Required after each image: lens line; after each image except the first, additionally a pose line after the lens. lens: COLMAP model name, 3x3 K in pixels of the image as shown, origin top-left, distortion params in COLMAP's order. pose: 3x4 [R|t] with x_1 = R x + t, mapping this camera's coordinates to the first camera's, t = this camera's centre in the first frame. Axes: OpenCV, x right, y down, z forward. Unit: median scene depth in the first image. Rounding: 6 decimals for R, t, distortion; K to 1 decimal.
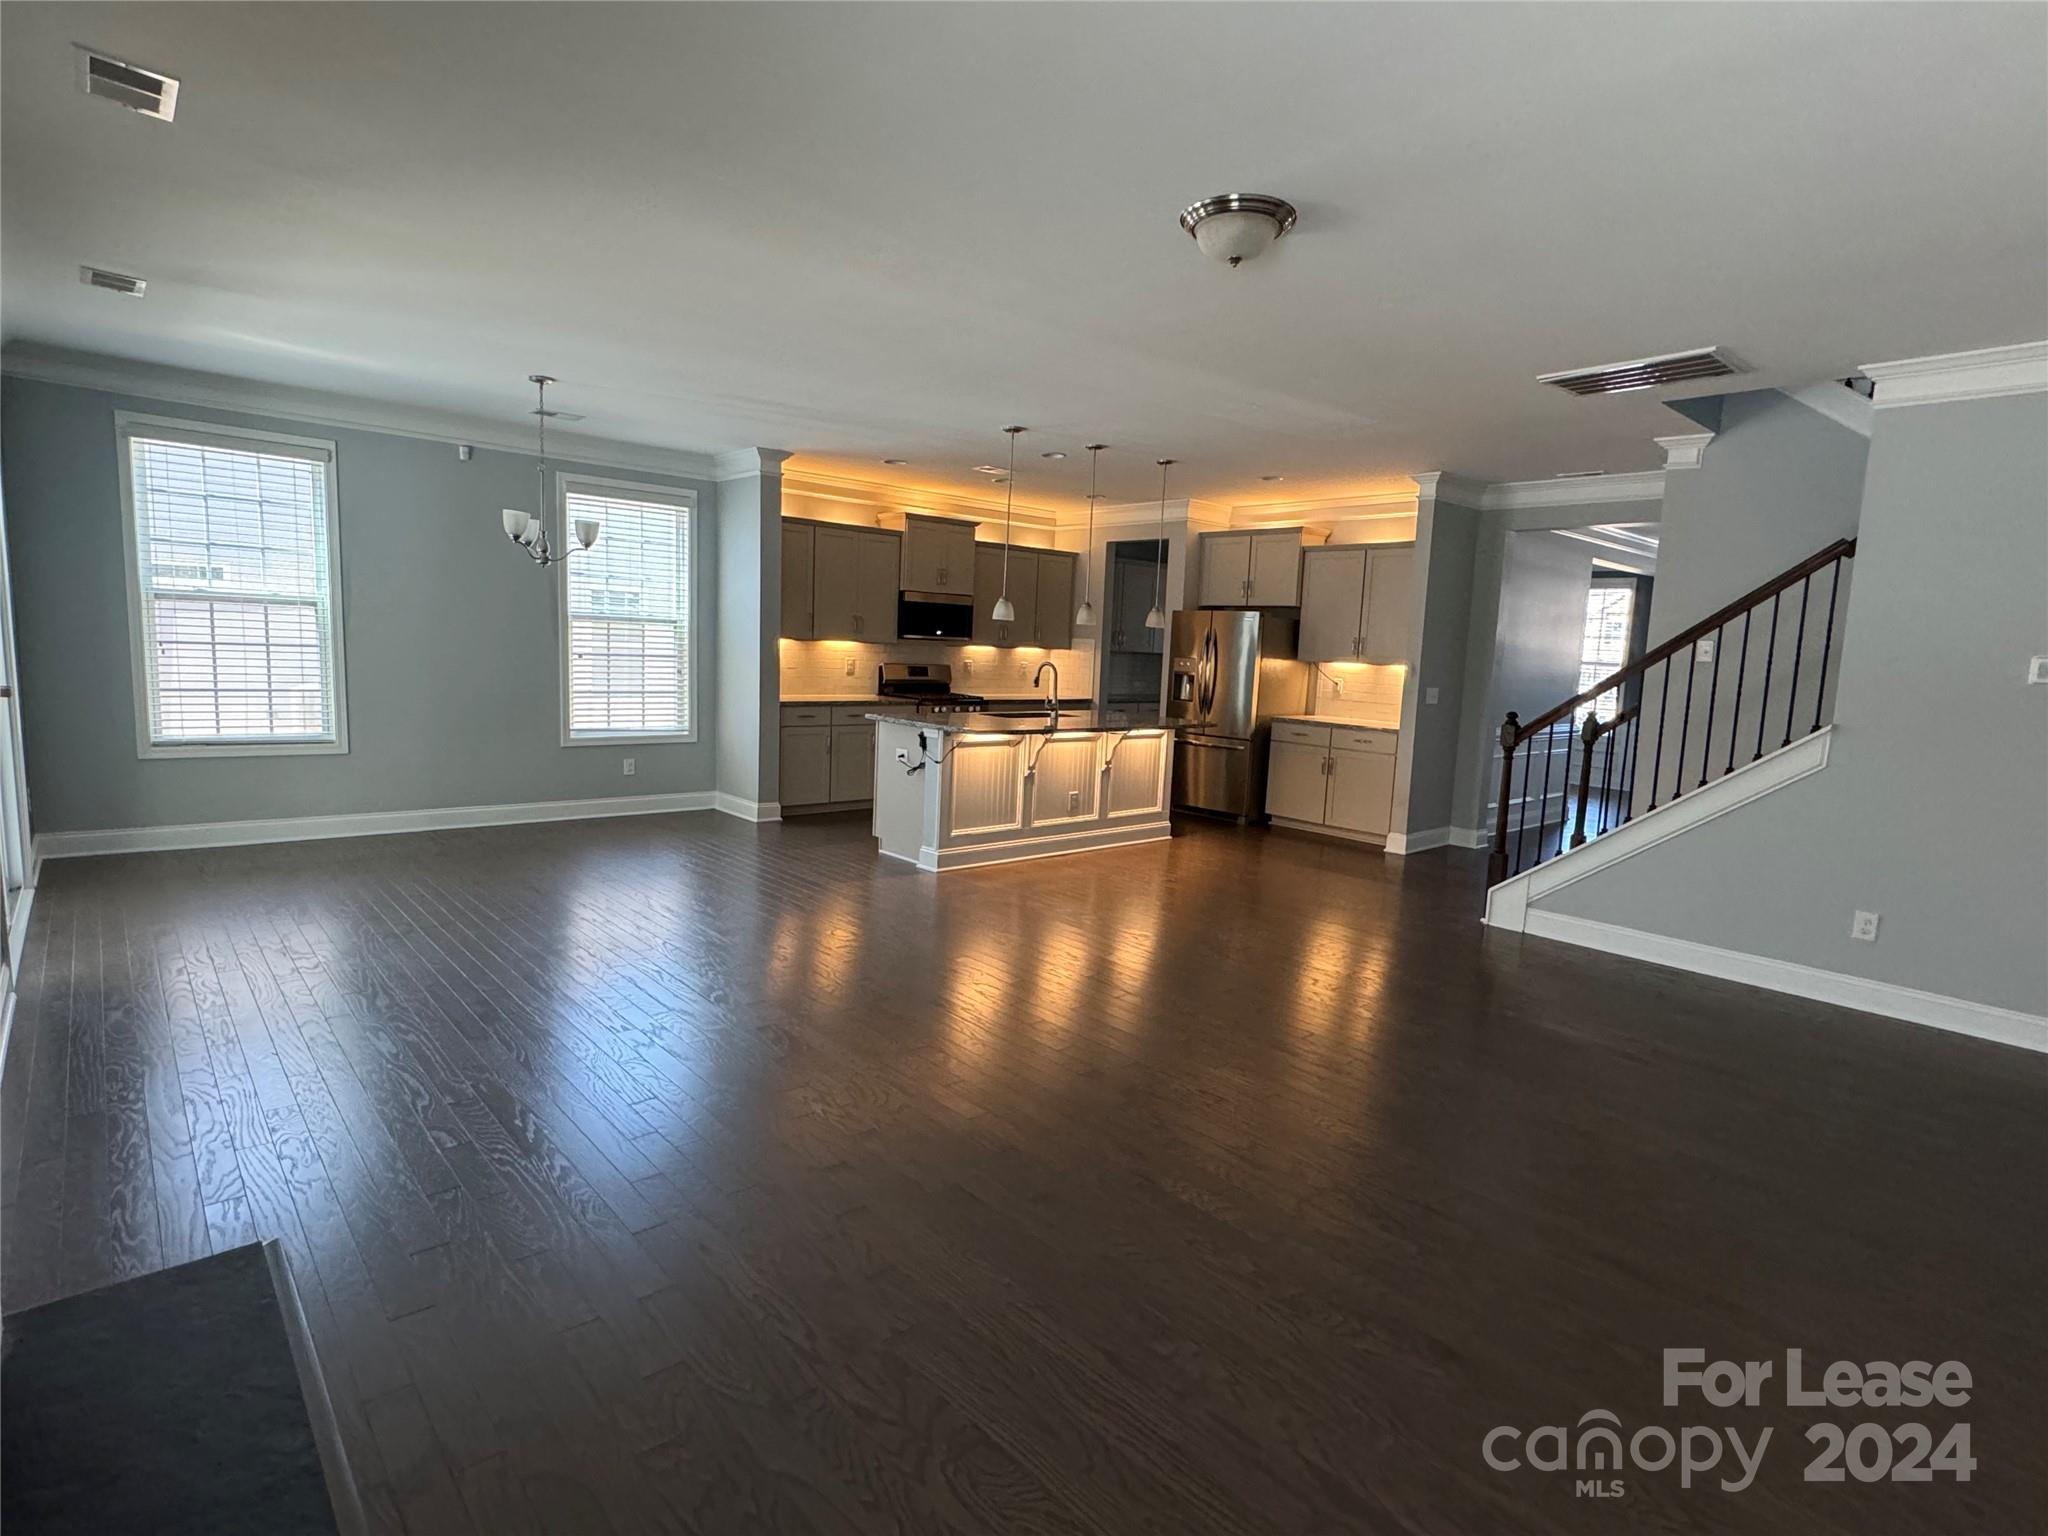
lens RADIAL K [[1015.6, 0, 1024.0], [0, 1015.6, 768.0], [0, 0, 1]] dist [-0.001855, -0.000287]
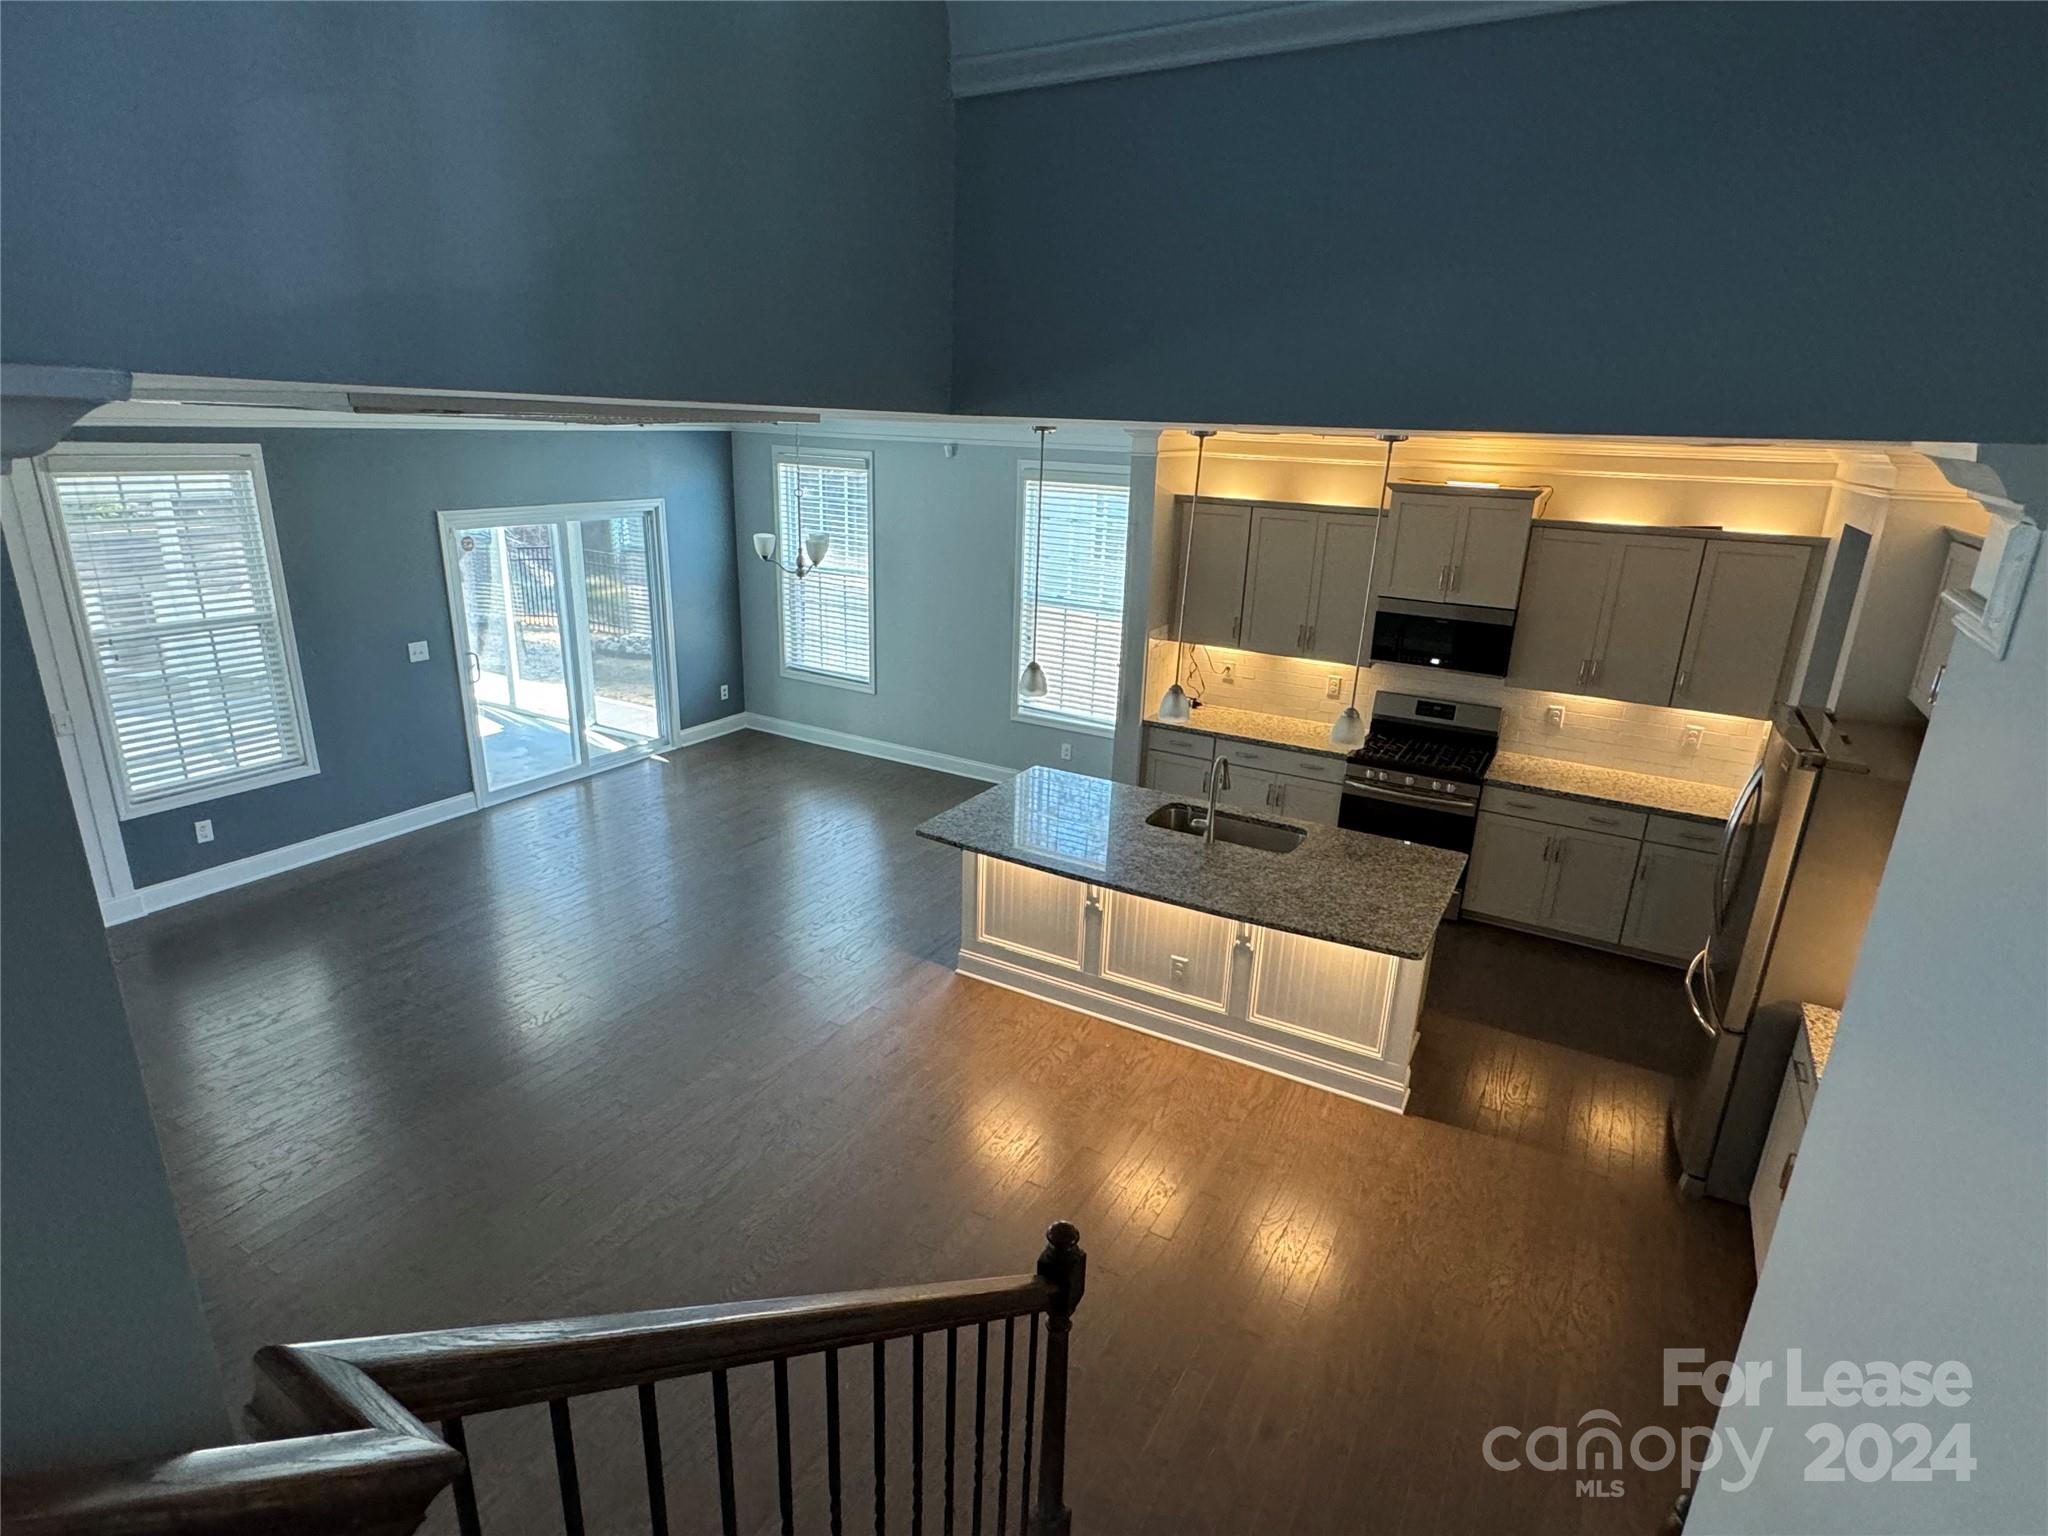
lens RADIAL K [[1107.1, 0, 1024.0], [0, 1107.1, 768.0], [0, 0, 1]] dist [0.000372, -0.000007]
pose [[0.300270, 0.259620, -0.917843, 0.590365], [-0.134289, 0.964169, 0.228791, -0.225138], [0.944354, 0.054557, 0.324375, 0.601735]]
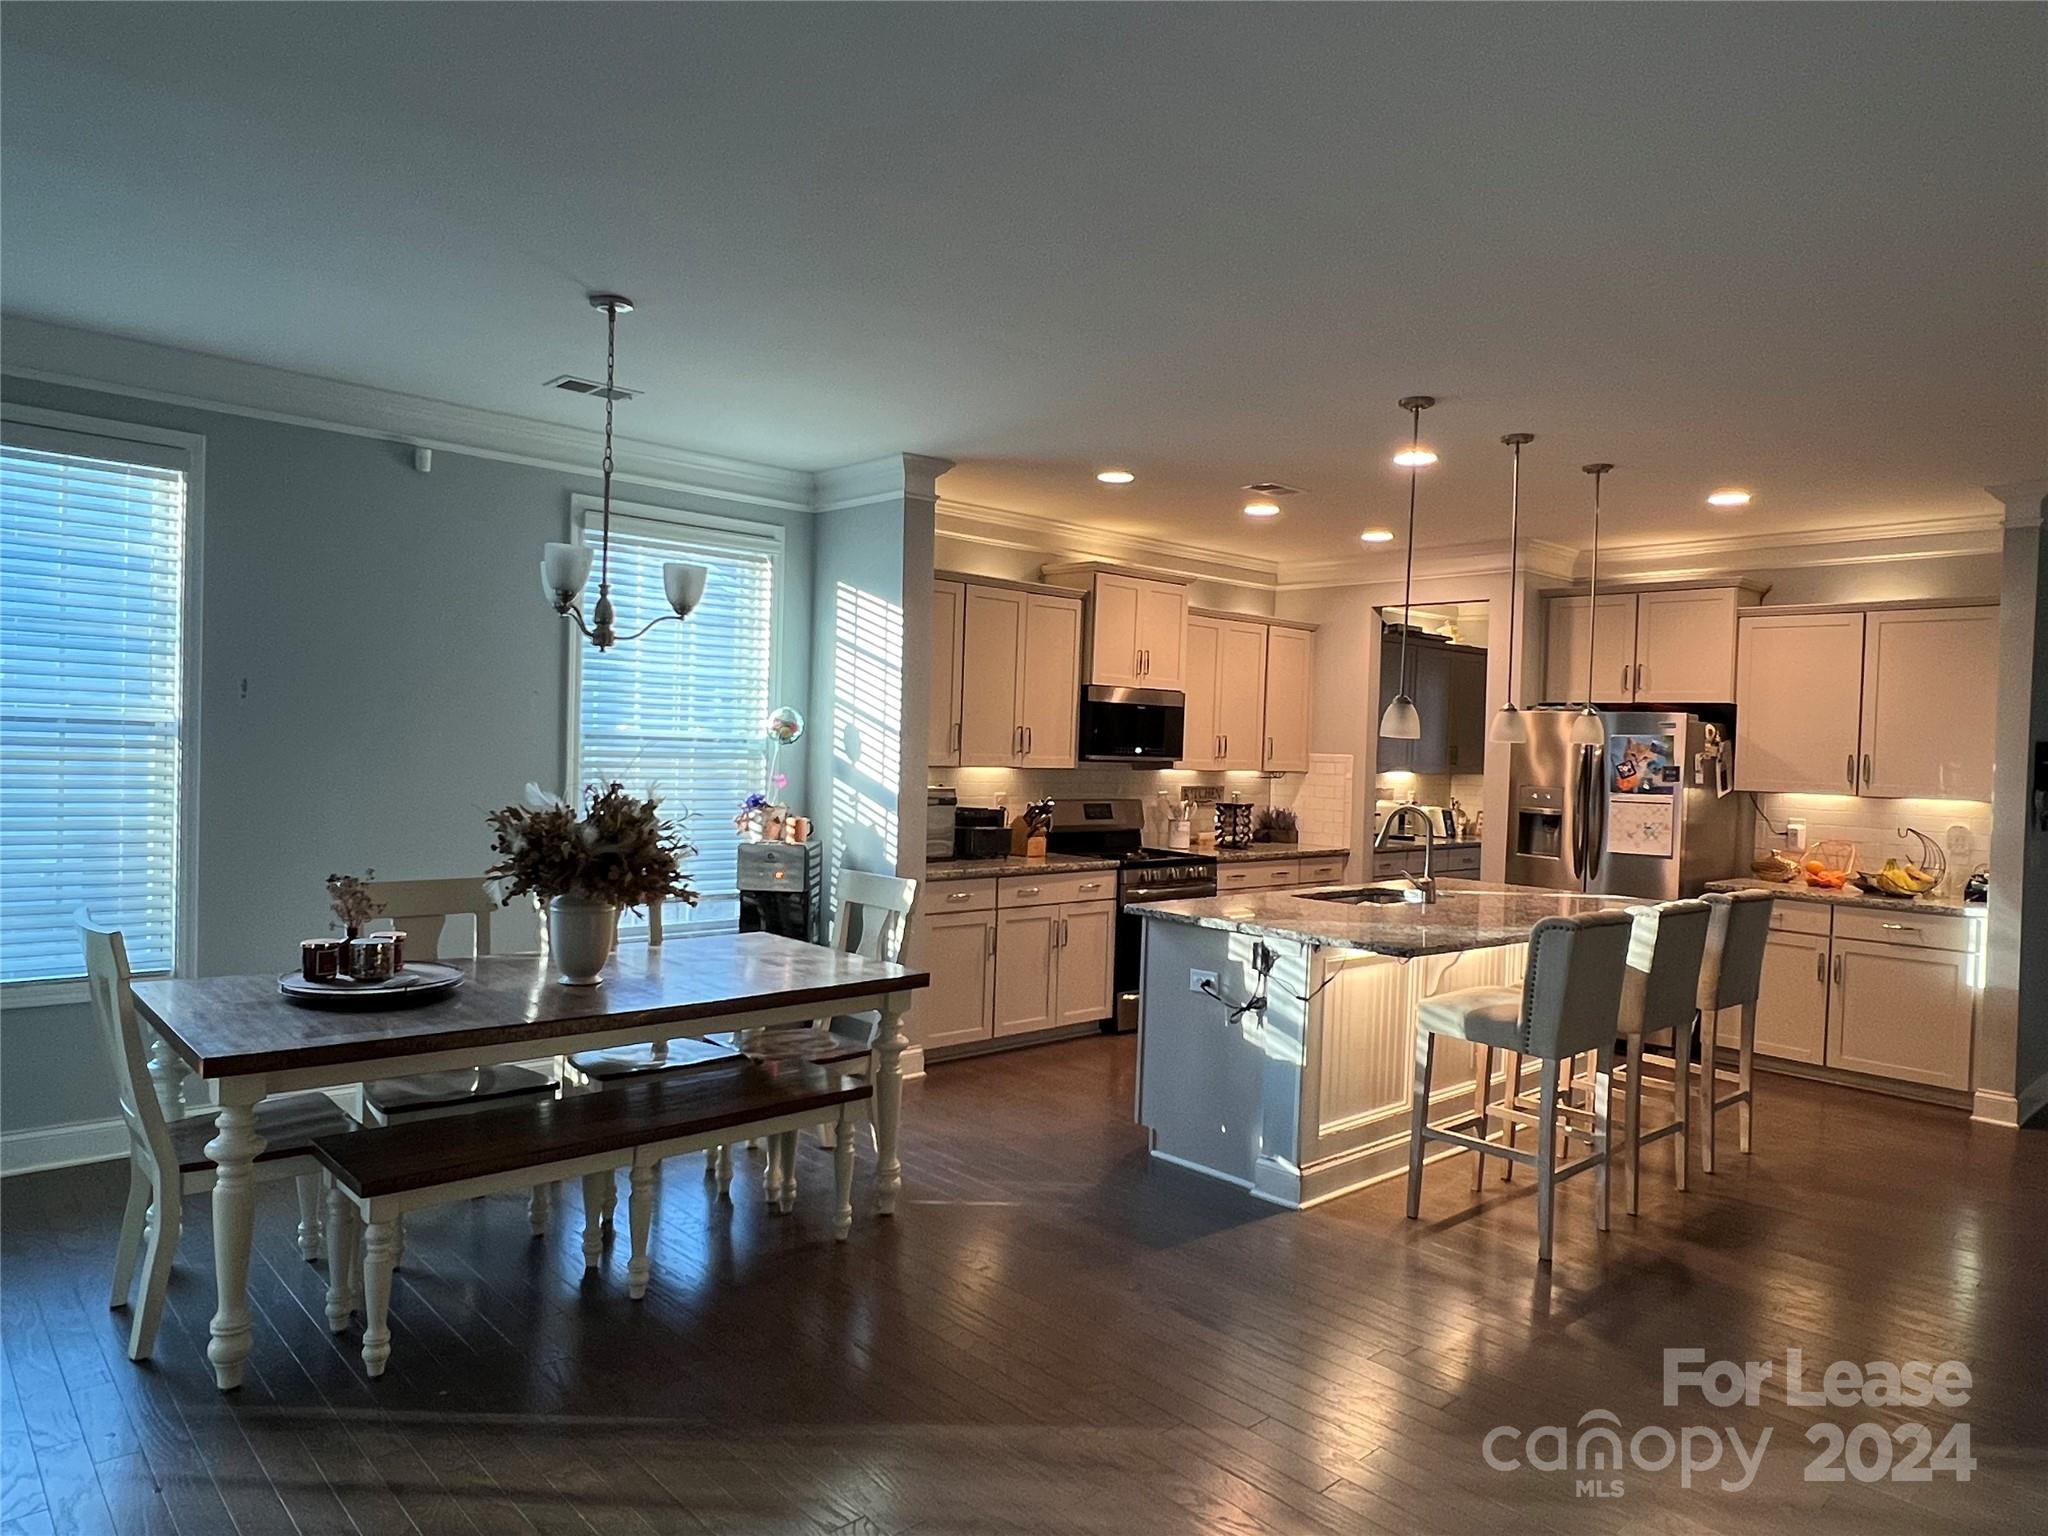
lens RADIAL K [[1338.0, 0, 1024.0], [0, 1338.0, 768.0], [0, 0, 1]] dist [-0.001833, -0.000503]
pose [[0.999877, -0.010619, -0.011547, -0.165891], [0.009319, 0.994181, -0.107322, -0.039735], [0.012620, 0.107201, 0.994157, 0.206229]]
